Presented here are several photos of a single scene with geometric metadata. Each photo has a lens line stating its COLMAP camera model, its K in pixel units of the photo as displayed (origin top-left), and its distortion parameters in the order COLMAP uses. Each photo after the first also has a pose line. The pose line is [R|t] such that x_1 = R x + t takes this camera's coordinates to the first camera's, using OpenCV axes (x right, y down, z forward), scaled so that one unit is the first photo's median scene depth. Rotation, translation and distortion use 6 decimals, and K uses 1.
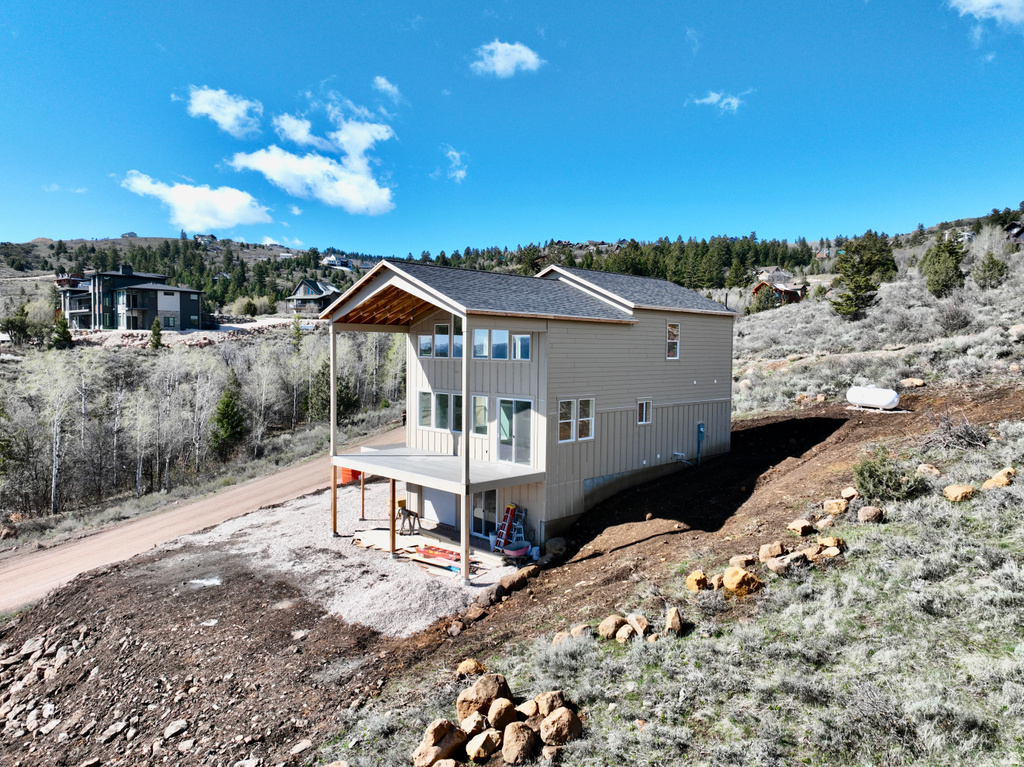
lens RADIAL K [[715.7, 0, 516.5], [0, 715.7, 382.2], [0, 0, 1]] dist [-0.003598, 0.016542]
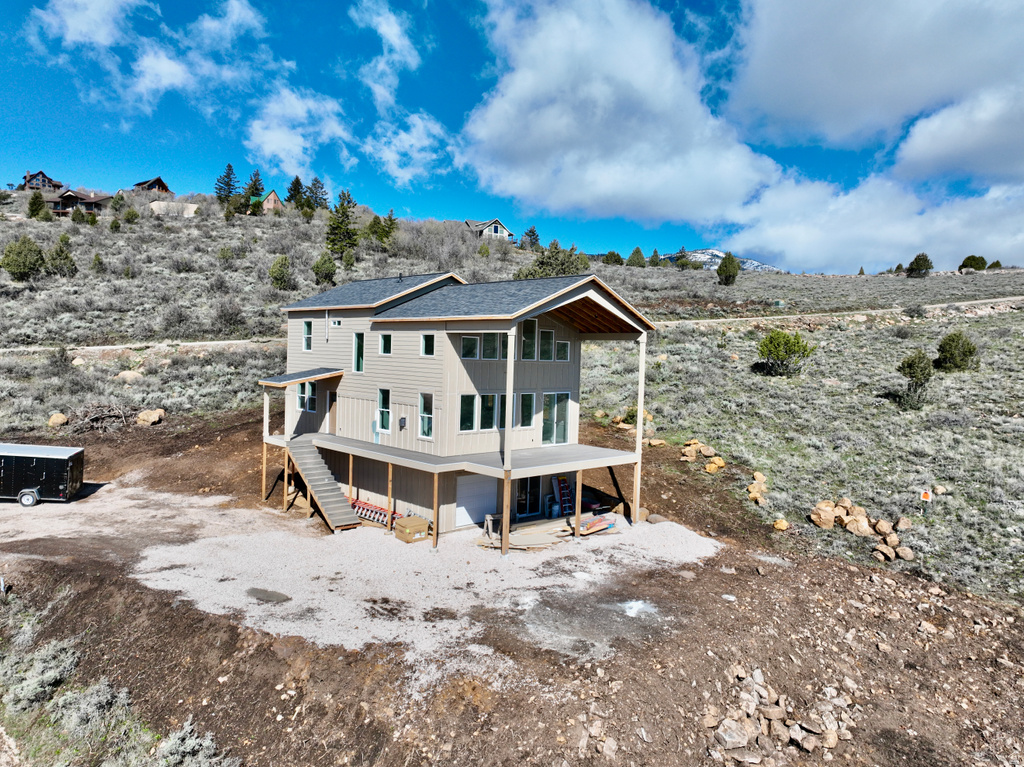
lens RADIAL K [[715.7, 0, 513.8], [0, 715.7, 381.0], [0, 0, 1]] dist [-0.003598, 0.016542]
pose [[0.015101, -0.045728, 0.998840, -1.119875], [0.013851, 0.998867, 0.045520, -0.049105], [-0.999790, 0.013147, 0.015717, 0.946018]]
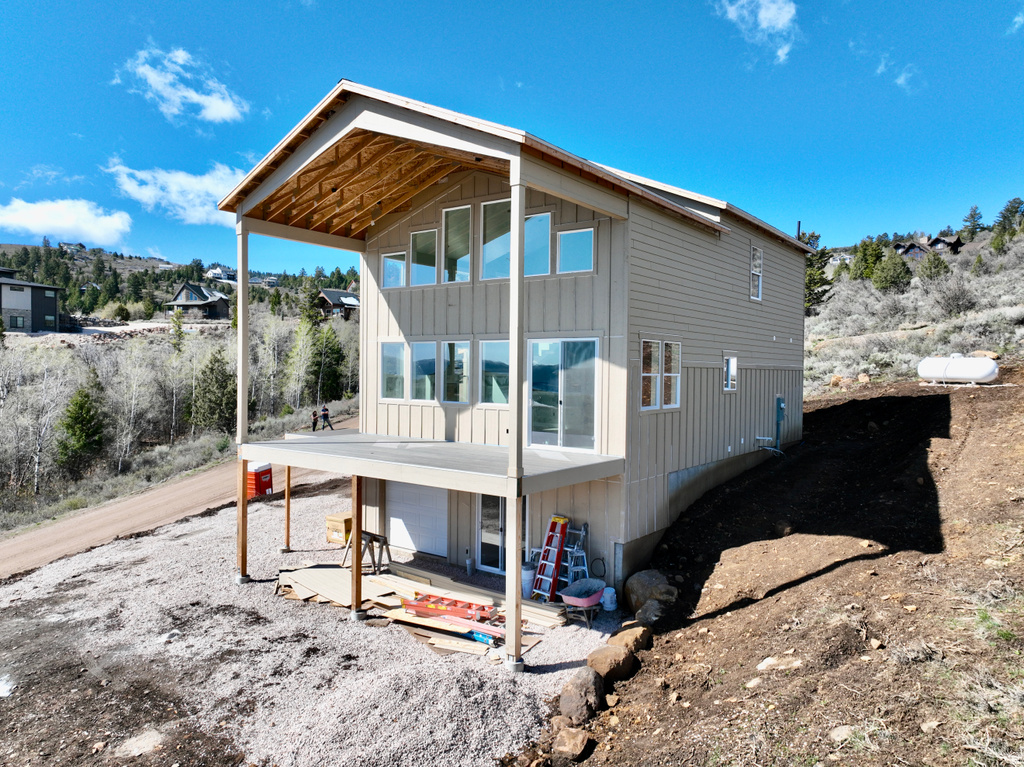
lens RADIAL K [[715.7, 0, 516.1], [0, 715.7, 383.8], [0, 0, 1]] dist [-0.003598, 0.016542]
pose [[0.989588, -0.002115, 0.143915, -0.113697], [0.006079, 0.999614, -0.027112, 0.068538], [-0.143802, 0.027705, 0.989219, 0.371816]]
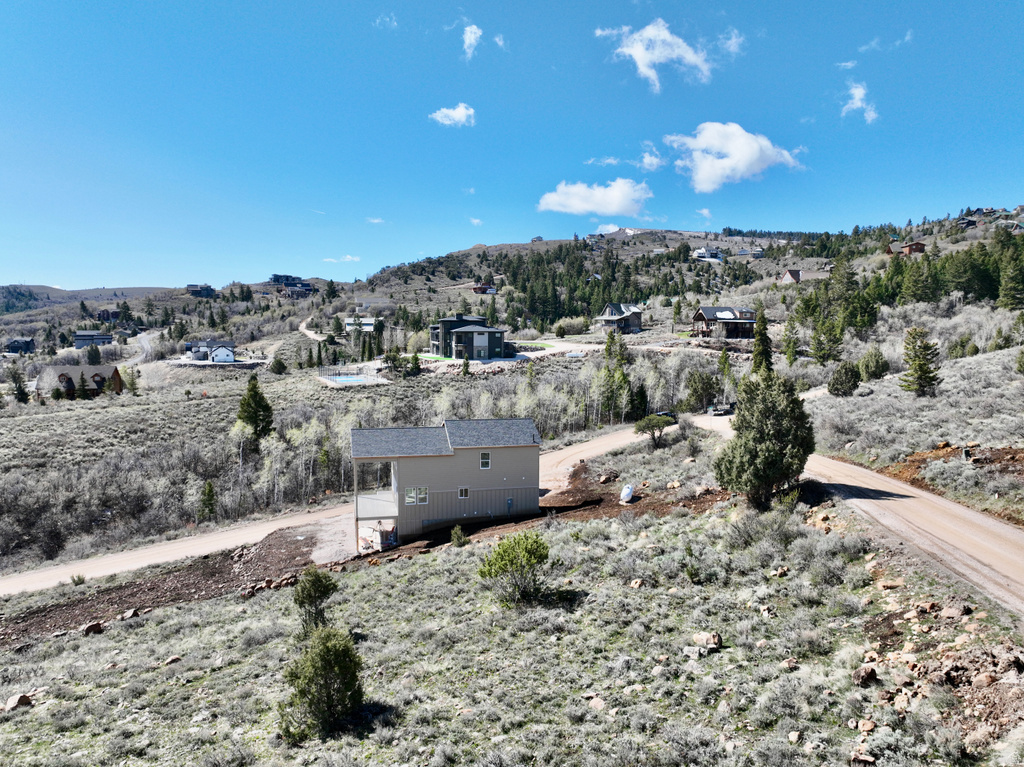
lens RADIAL K [[715.7, 0, 512.1], [0, 715.7, 382.2], [0, 0, 1]] dist [-0.003598, 0.016542]
pose [[0.848555, 0.040054, -0.527588, 1.464621], [-0.022003, 0.998939, 0.040450, -0.396421], [0.528649, -0.022716, 0.848537, -0.795933]]
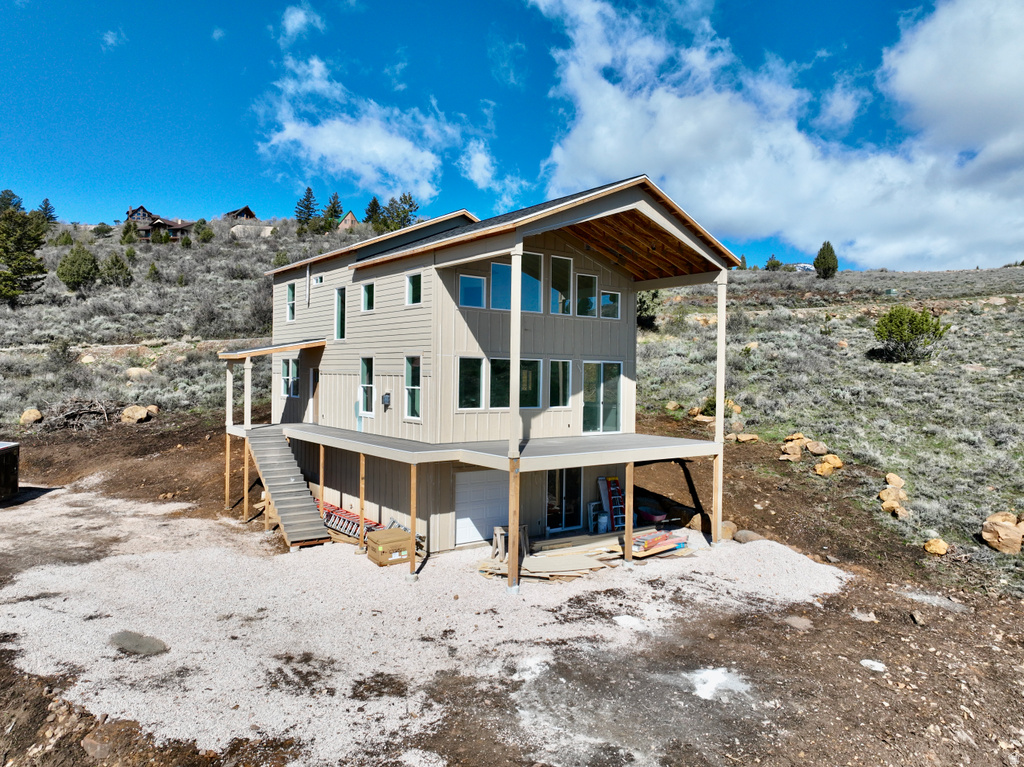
lens RADIAL K [[715.7, 0, 514.8], [0, 715.7, 382.1], [0, 0, 1]] dist [-0.003598, 0.016542]
pose [[0.131535, -0.017513, 0.991157, -0.826553], [0.031879, 0.999402, 0.013428, 0.030074], [-0.990799, 0.029831, 0.132014, 0.889442]]
